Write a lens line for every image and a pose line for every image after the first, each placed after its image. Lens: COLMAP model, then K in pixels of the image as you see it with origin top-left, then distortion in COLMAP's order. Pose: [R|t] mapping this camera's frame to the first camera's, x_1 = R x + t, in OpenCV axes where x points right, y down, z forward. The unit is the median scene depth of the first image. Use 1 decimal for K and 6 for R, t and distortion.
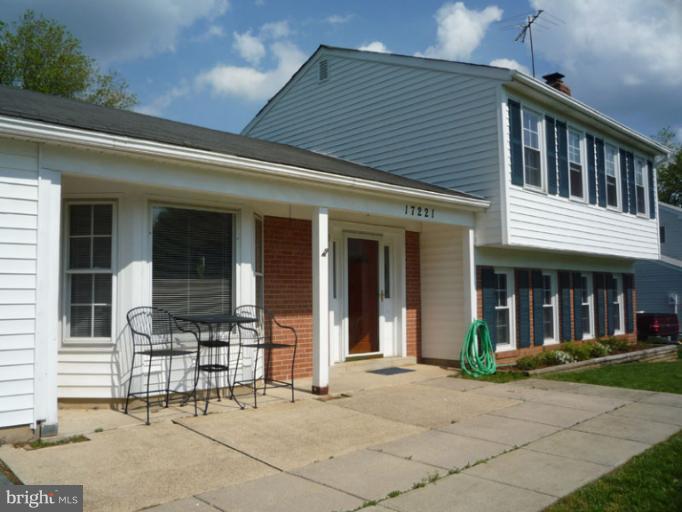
lens RADIAL K [[589.9, 0, 330.4], [0, 589.9, 259.7], [0, 0, 1]] dist [-0.051072, -0.003311]
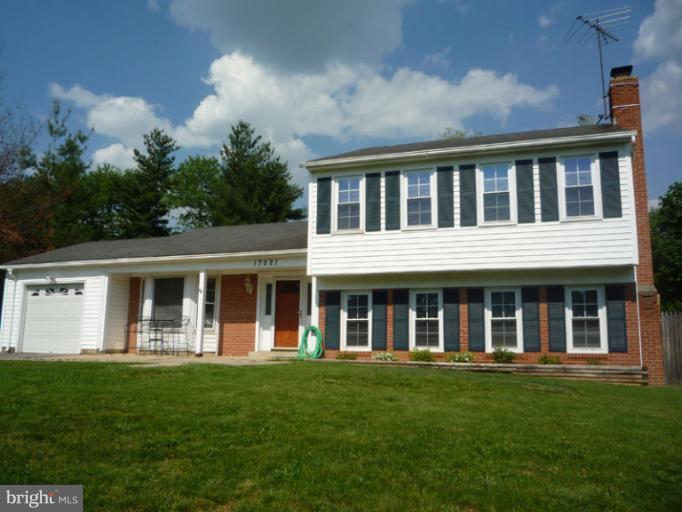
lens RADIAL K [[589.9, 0, 330.4], [0, 589.9, 259.7], [0, 0, 1]] dist [-0.051072, -0.003311]
pose [[0.444527, -0.115009, -0.888352, 1.857622], [0.039303, 0.993273, -0.108926, 0.111763], [0.894903, 0.013506, 0.446056, 0.408356]]
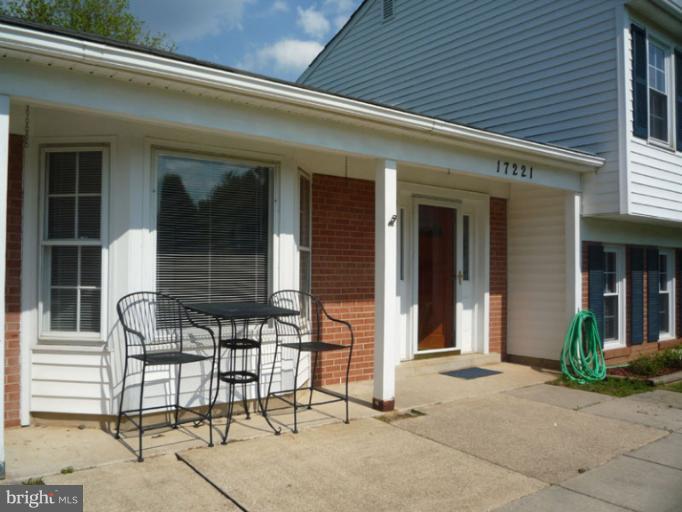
lens RADIAL K [[589.9, 0, 330.4], [0, 589.9, 259.7], [0, 0, 1]] dist [-0.051072, -0.003311]
pose [[0.995242, 0.013272, -0.096524, -0.012763], [-0.009163, 0.999038, 0.042894, 0.005053], [0.097000, -0.041805, 0.994406, 0.221189]]
